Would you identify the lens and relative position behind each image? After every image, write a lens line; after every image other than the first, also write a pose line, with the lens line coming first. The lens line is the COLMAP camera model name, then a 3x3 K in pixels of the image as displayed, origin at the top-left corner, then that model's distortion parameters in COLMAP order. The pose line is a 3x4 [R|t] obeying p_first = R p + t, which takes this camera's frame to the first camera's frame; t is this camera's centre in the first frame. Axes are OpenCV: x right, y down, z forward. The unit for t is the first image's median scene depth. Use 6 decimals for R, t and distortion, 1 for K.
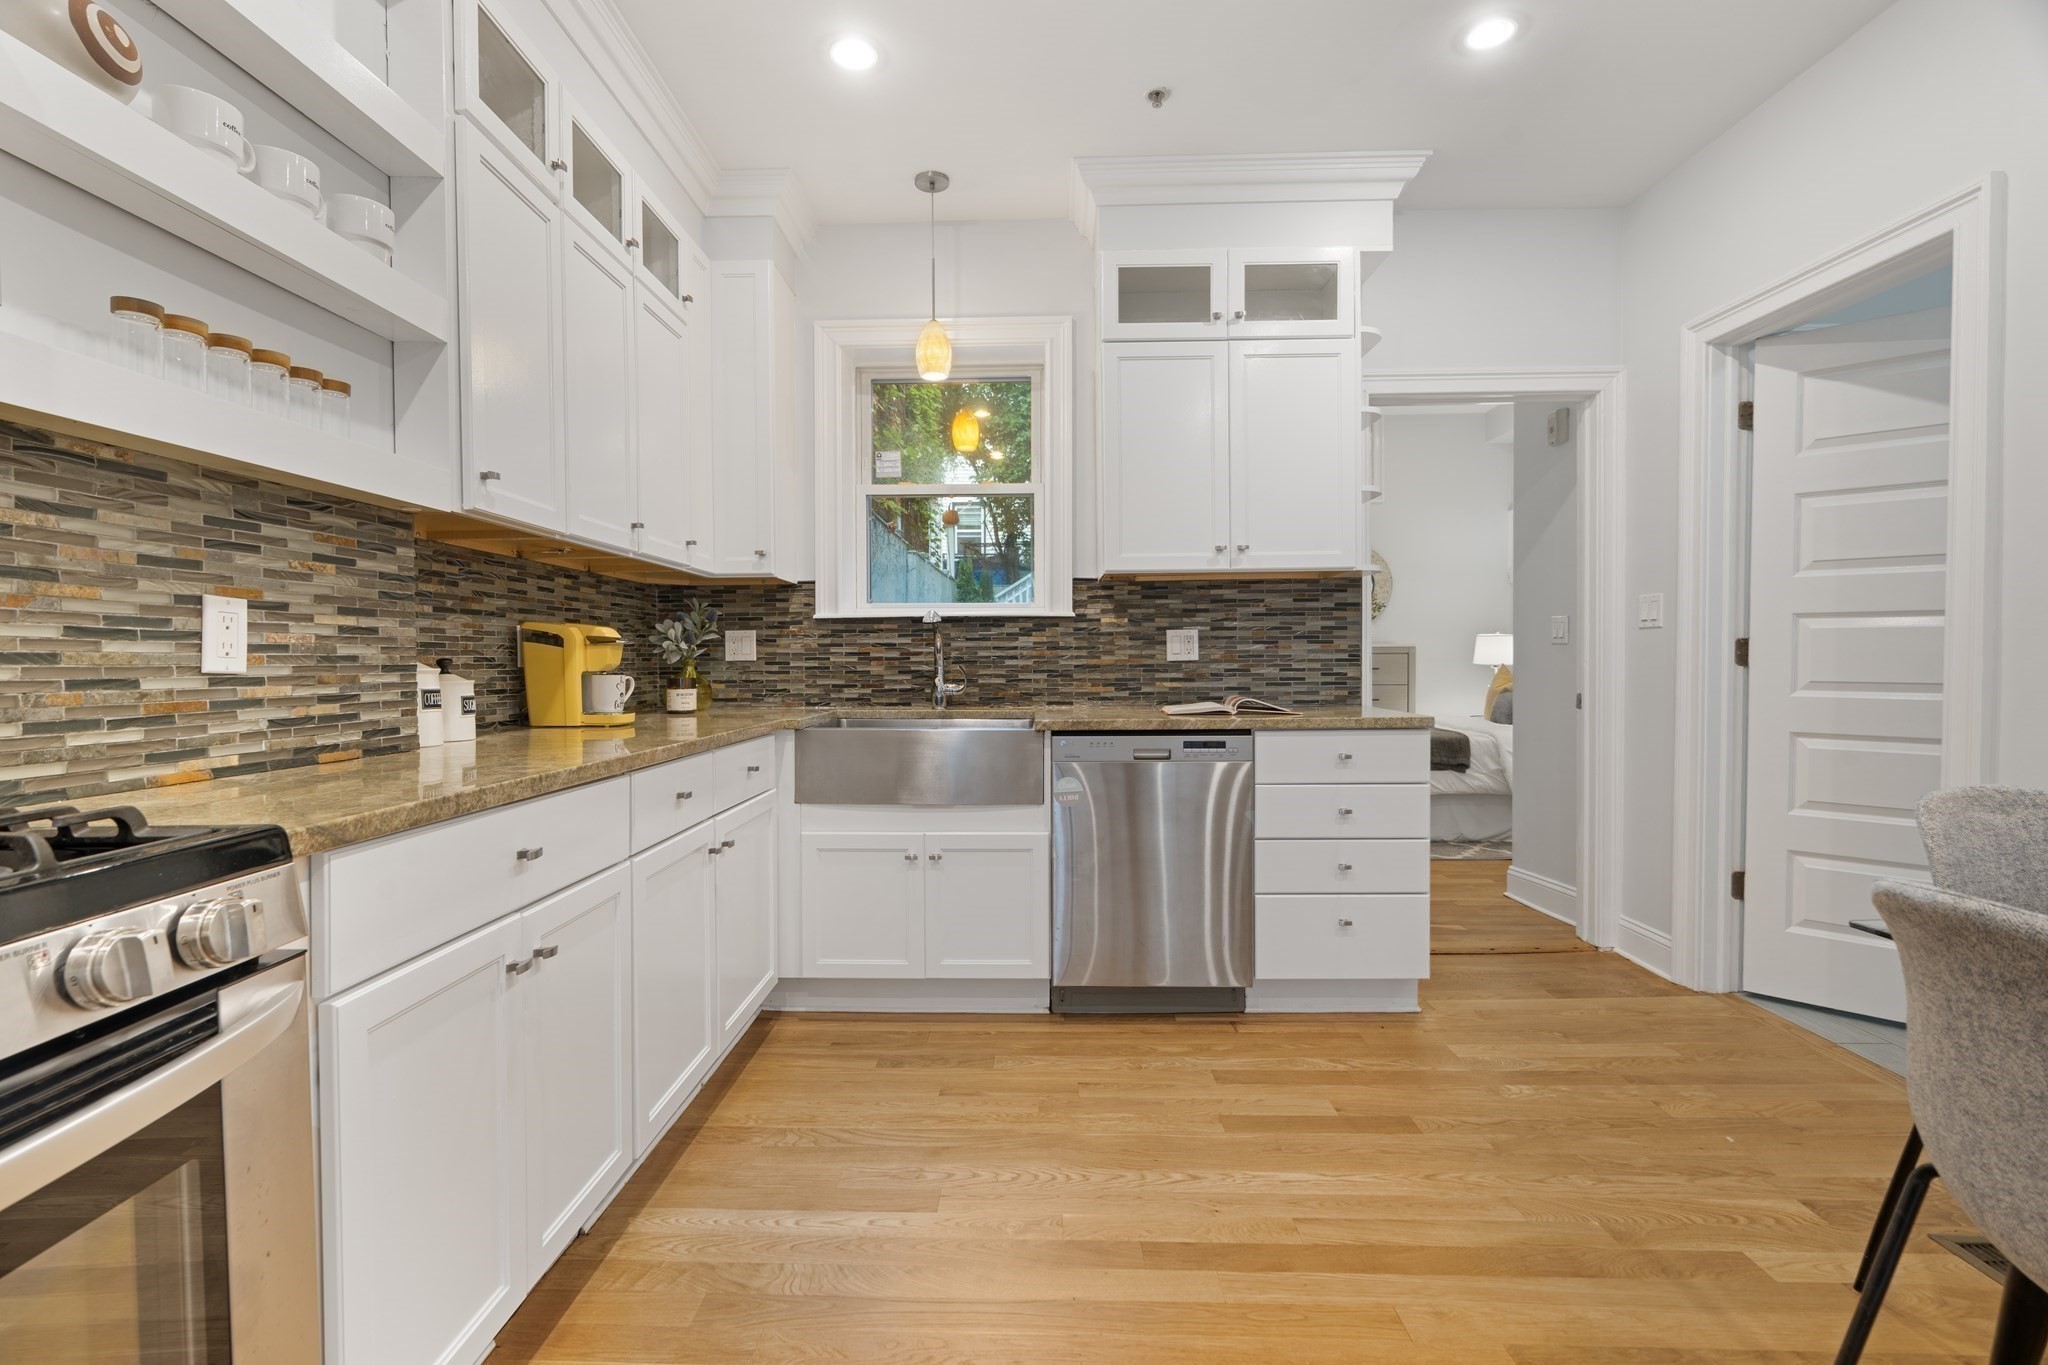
lens RADIAL K [[927.3, 0, 1035.4], [0, 927.3, 683.6], [0, 0, 1]] dist [-0.010512, 0.005513]
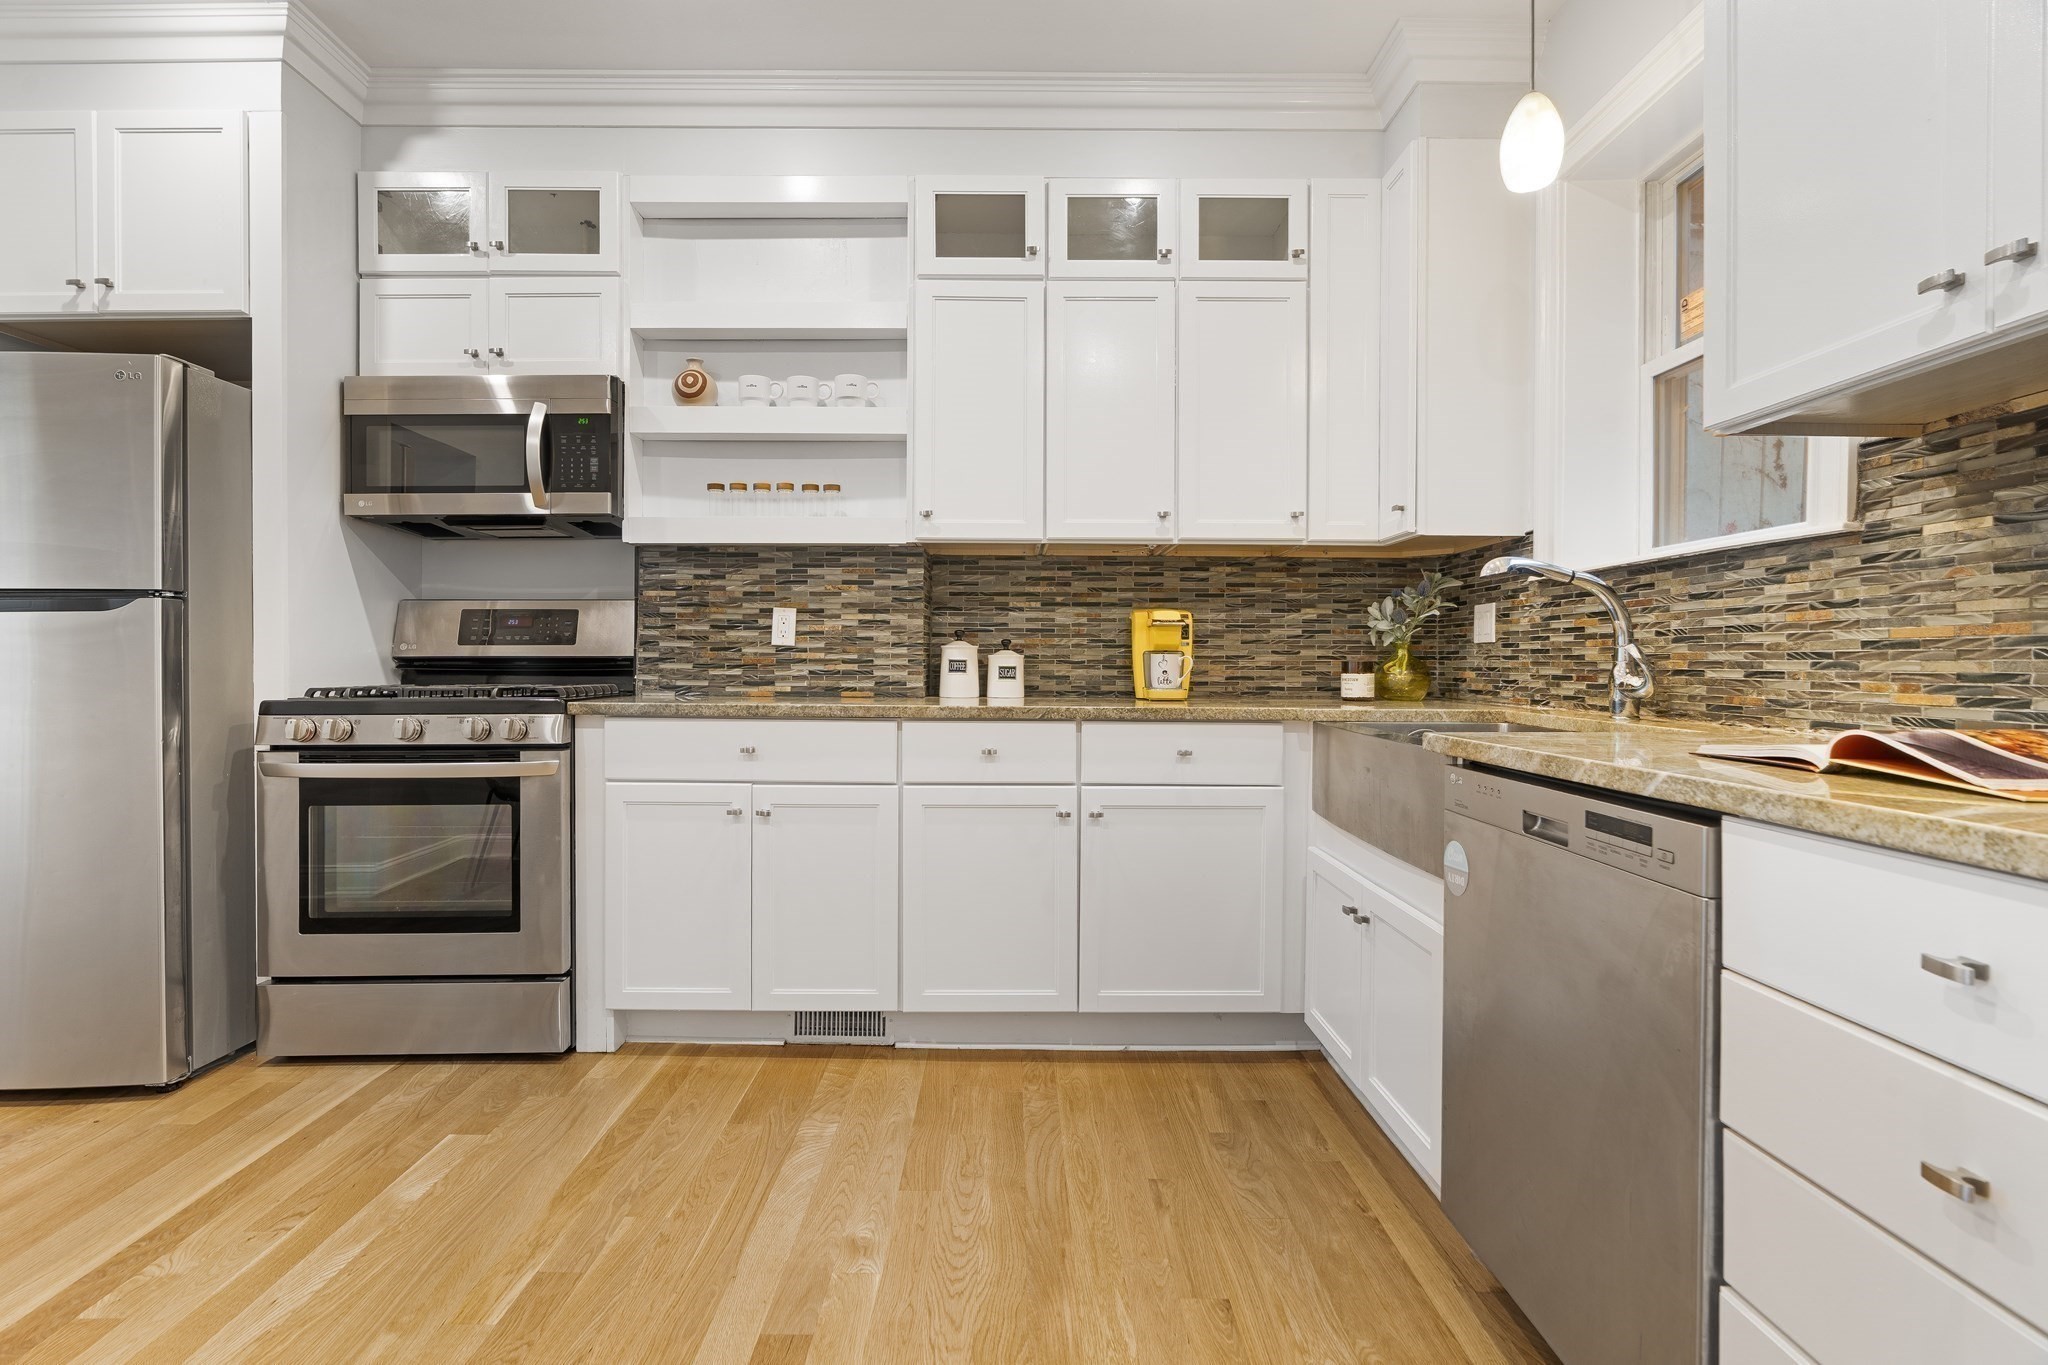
lens RADIAL K [[927.3, 0, 1010.7], [0, 927.3, 670.5], [0, 0, 1]] dist [-0.010512, 0.005513]
pose [[0.012720, 0.015974, -0.999792, 0.473645], [-0.029431, 0.999445, 0.015594, -0.001122], [0.999486, 0.029226, 0.013183, 0.594609]]
